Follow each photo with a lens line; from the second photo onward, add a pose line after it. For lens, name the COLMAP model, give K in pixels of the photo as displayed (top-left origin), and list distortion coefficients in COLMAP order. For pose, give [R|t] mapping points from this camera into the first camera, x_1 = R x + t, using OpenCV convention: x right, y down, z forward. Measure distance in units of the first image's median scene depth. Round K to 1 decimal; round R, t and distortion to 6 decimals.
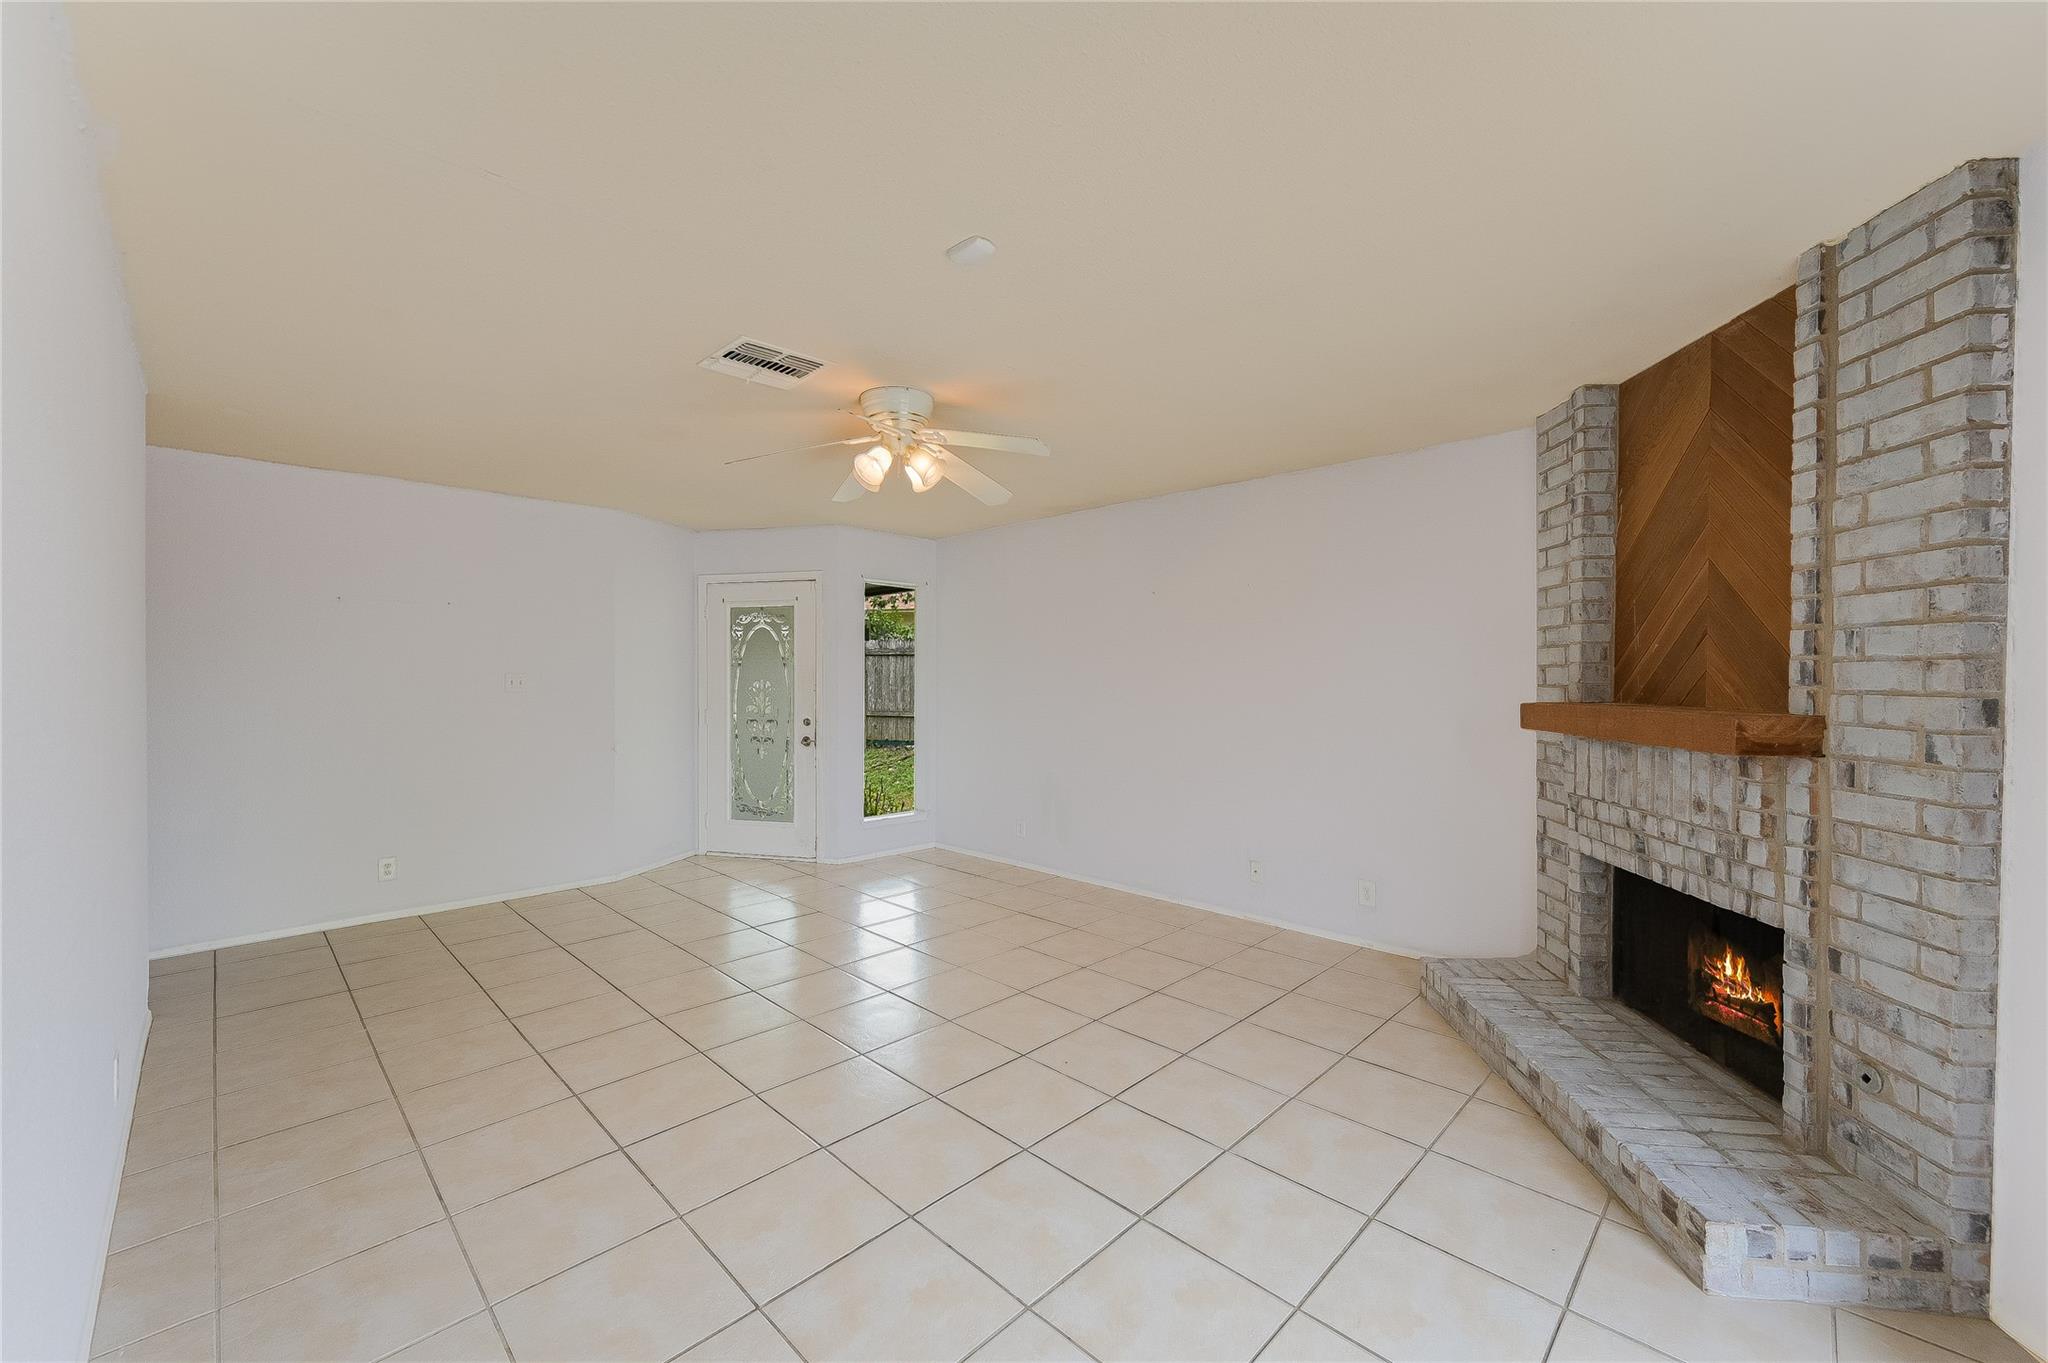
lens RADIAL K [[812.2, 0, 1026.0], [0, 812.2, 679.0], [0, 0, 1]] dist [0.000786, 0.000011]
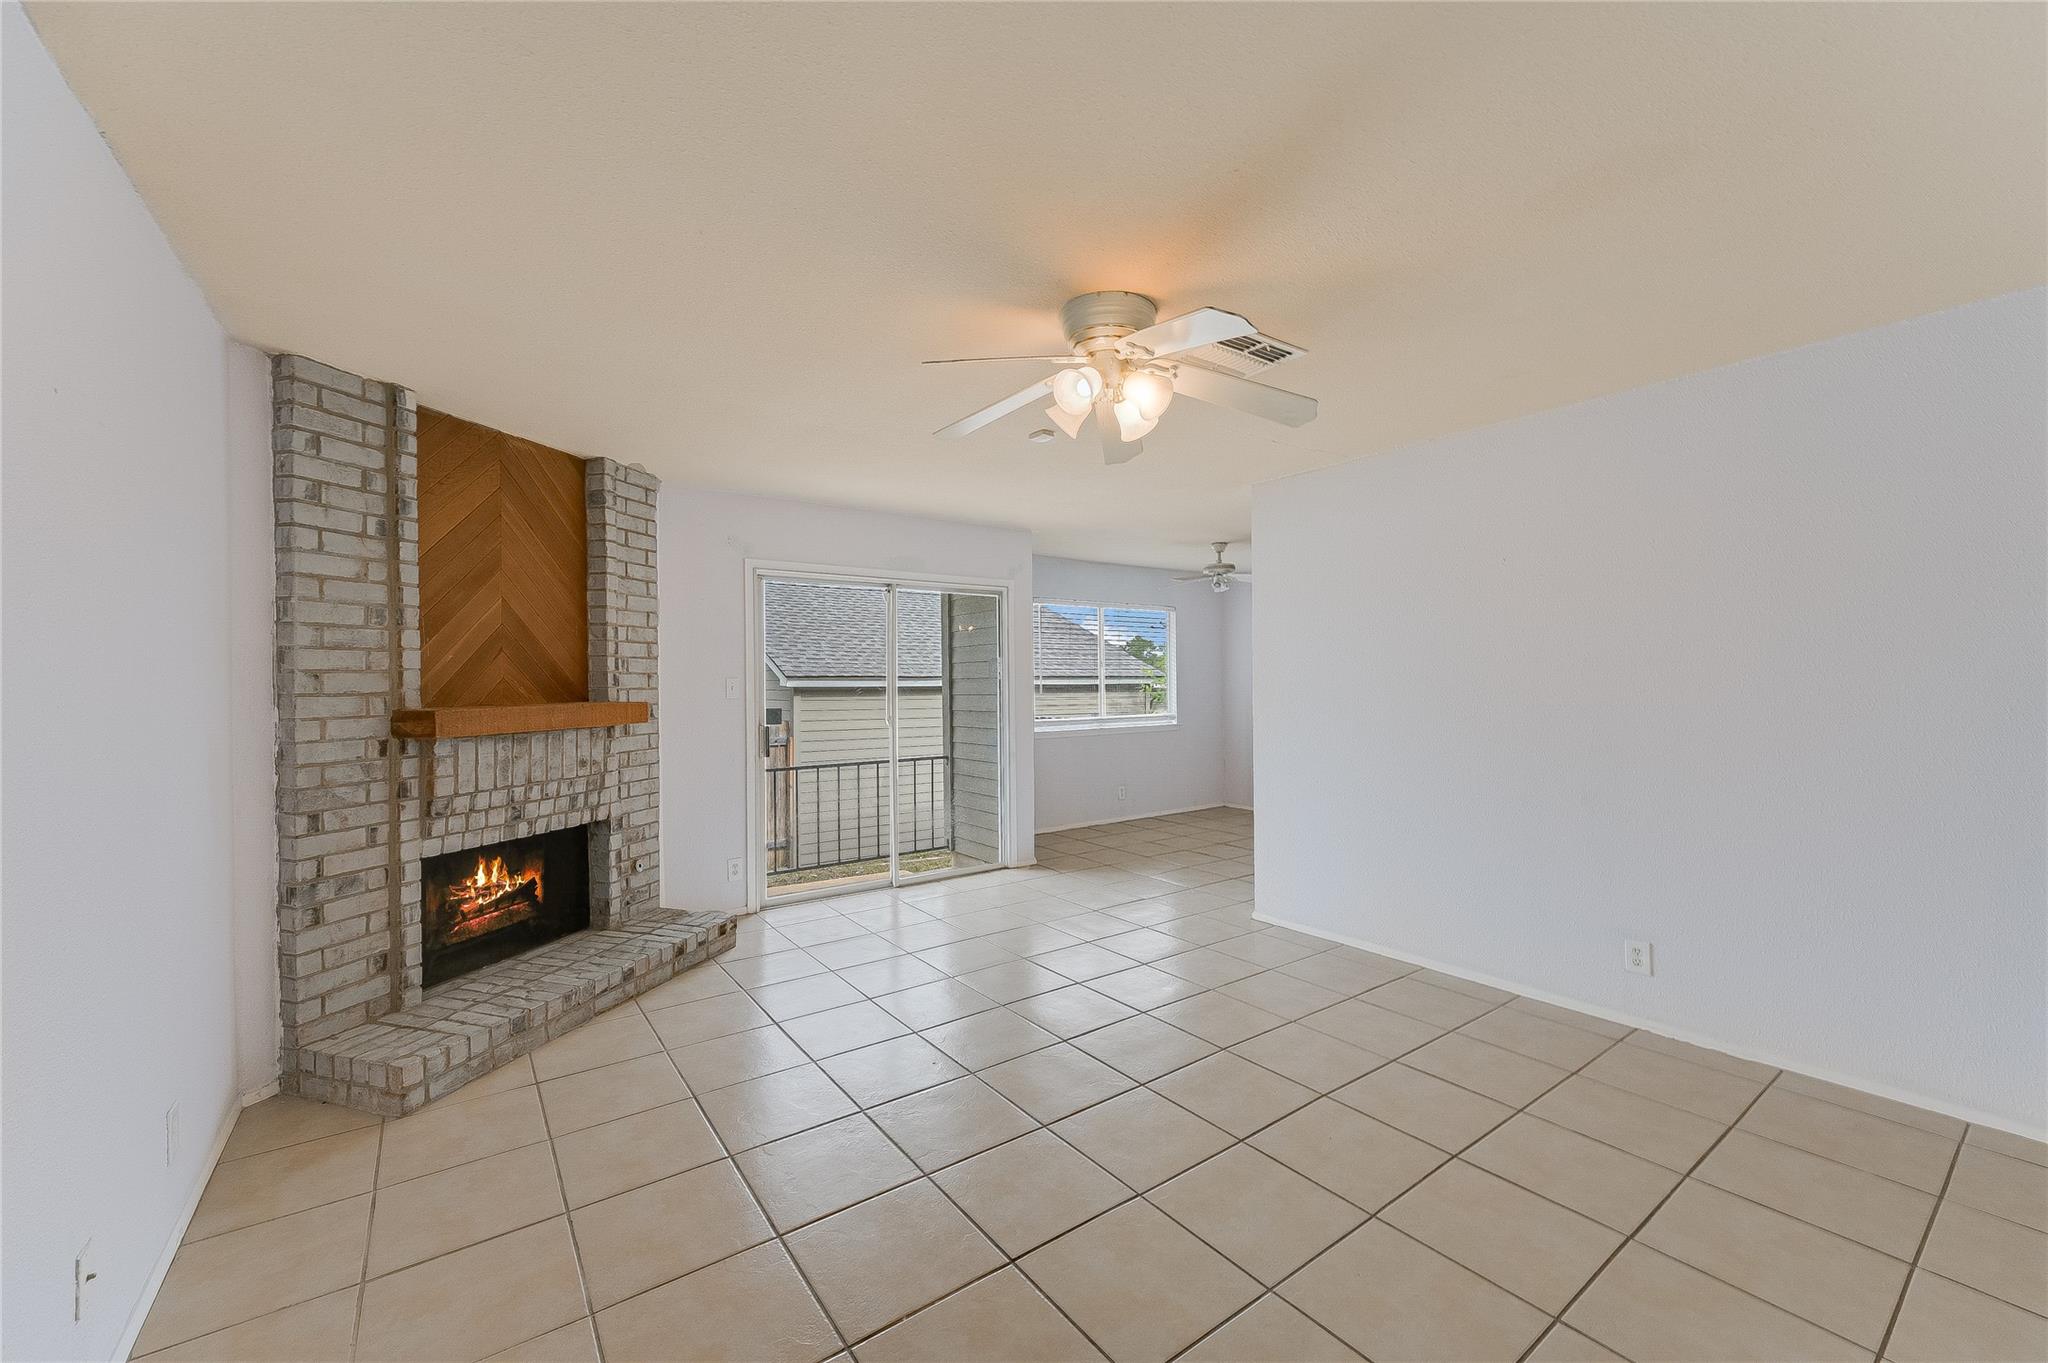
lens RADIAL K [[812.2, 0, 1023.0], [0, 812.2, 683.0], [0, 0, 1]] dist [0.000786, 0.000011]
pose [[-0.985977, 0.005533, 0.166789, -0.258747], [0.006995, 0.999942, 0.008184, -0.006730], [-0.166734, 0.009236, -0.985959, 2.235285]]
